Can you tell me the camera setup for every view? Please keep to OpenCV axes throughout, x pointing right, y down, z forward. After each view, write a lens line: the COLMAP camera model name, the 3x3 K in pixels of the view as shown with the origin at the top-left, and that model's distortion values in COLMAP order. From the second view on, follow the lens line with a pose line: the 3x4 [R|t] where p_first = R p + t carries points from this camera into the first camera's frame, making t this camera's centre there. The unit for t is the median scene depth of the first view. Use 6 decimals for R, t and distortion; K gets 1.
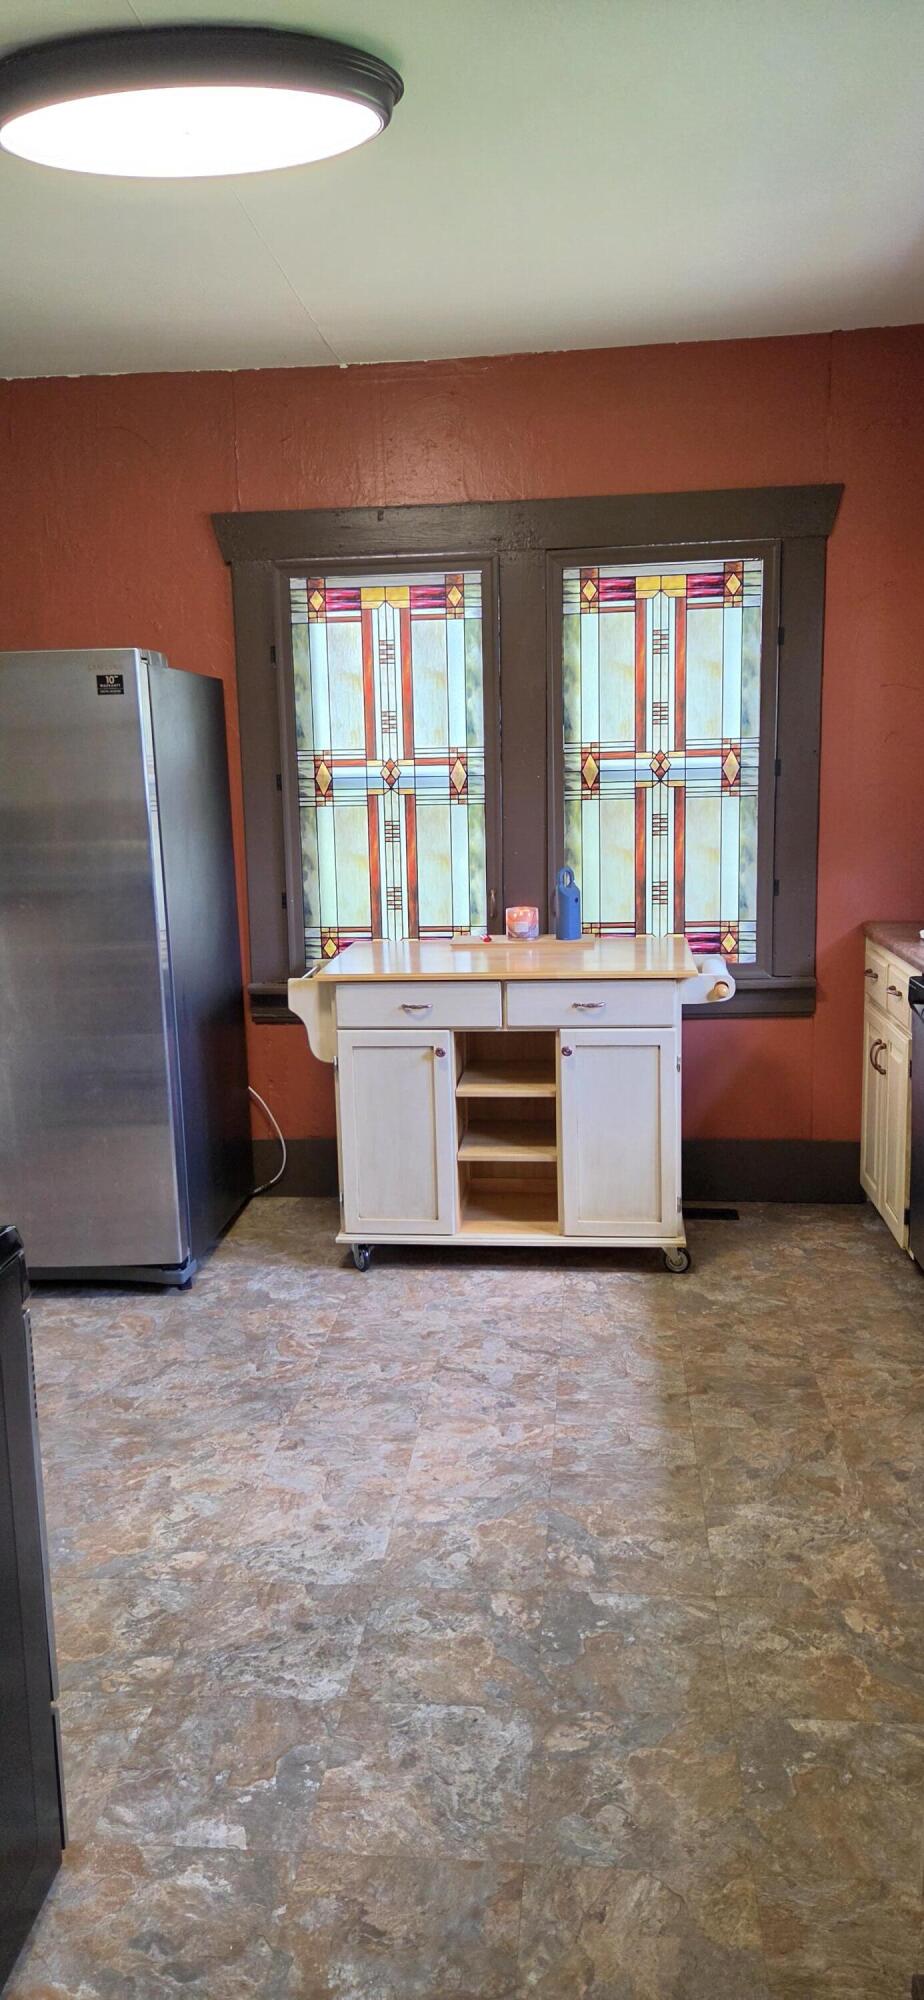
lens RADIAL K [[1317.2, 0, 462.0], [0, 1317.2, 1000.0], [0, 0, 1]] dist [0.001439, -0.000289]
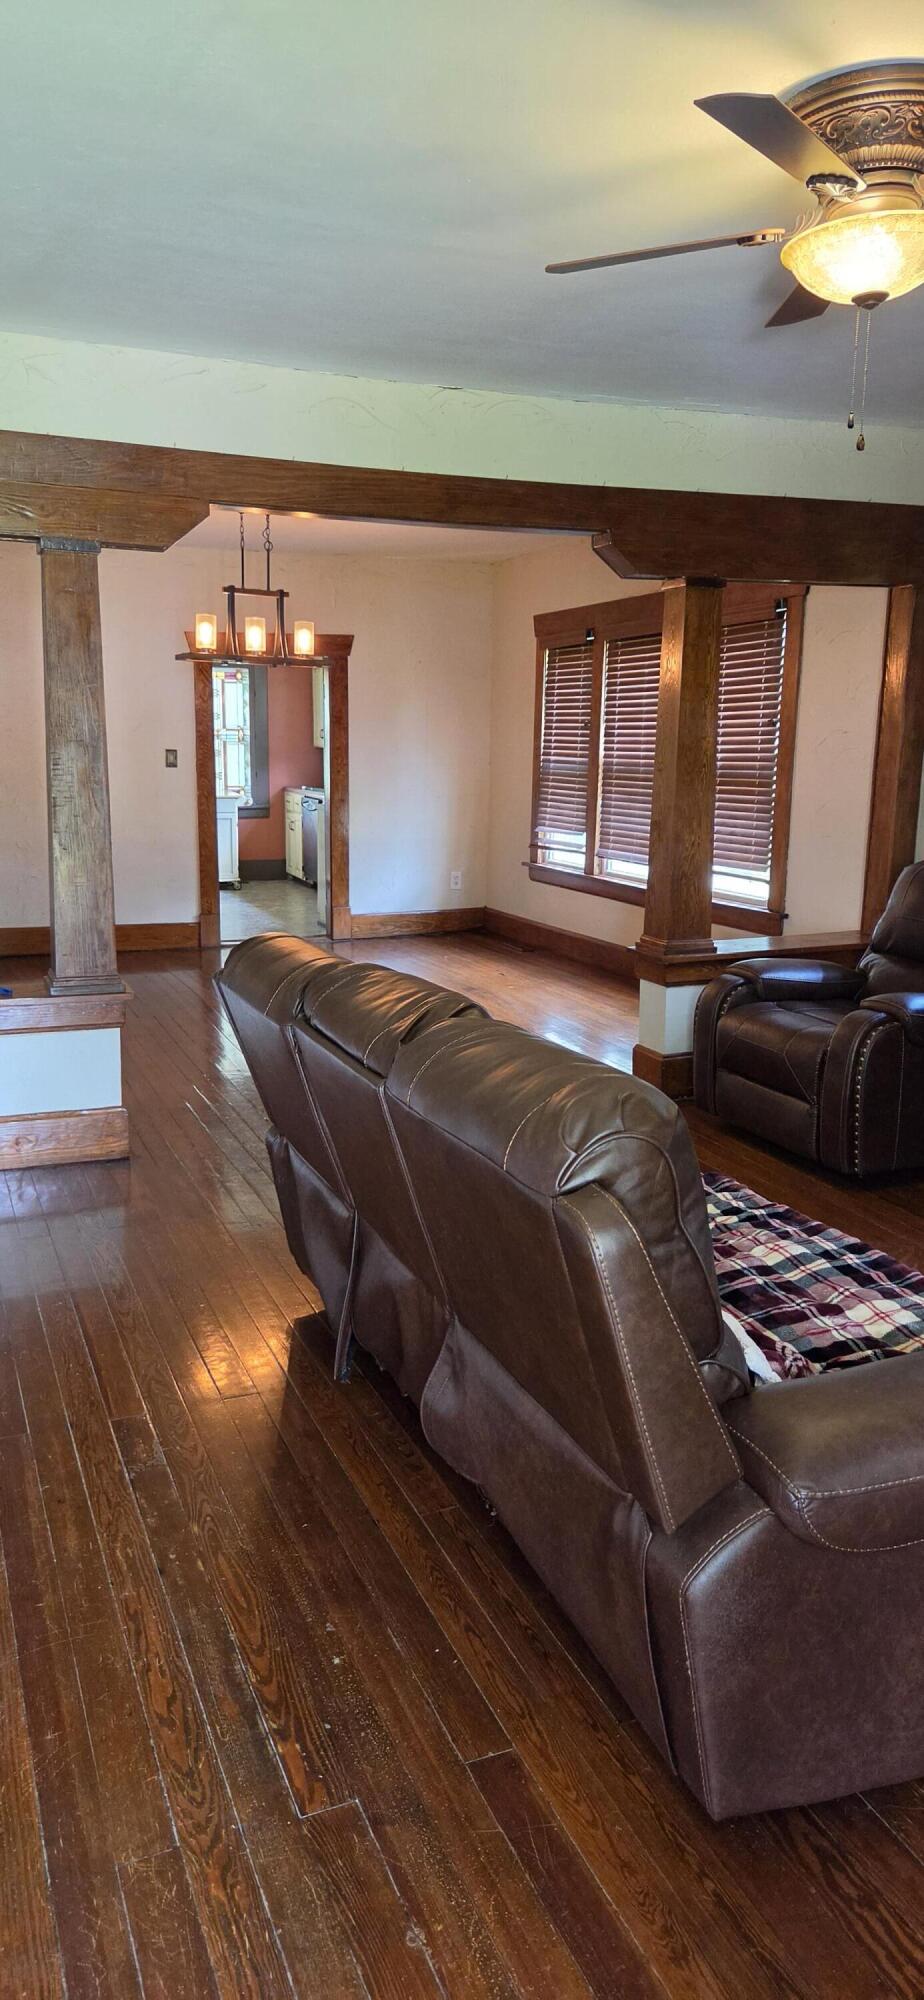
lens RADIAL K [[1317.2, 0, 462.0], [0, 1317.2, 1000.0], [0, 0, 1]] dist [0.001439, -0.000289]
pose [[0.875692, -0.053724, 0.479871, -0.868223], [0.045425, 0.998550, 0.028899, 0.382519], [-0.480728, -0.003508, 0.876863, -1.986505]]
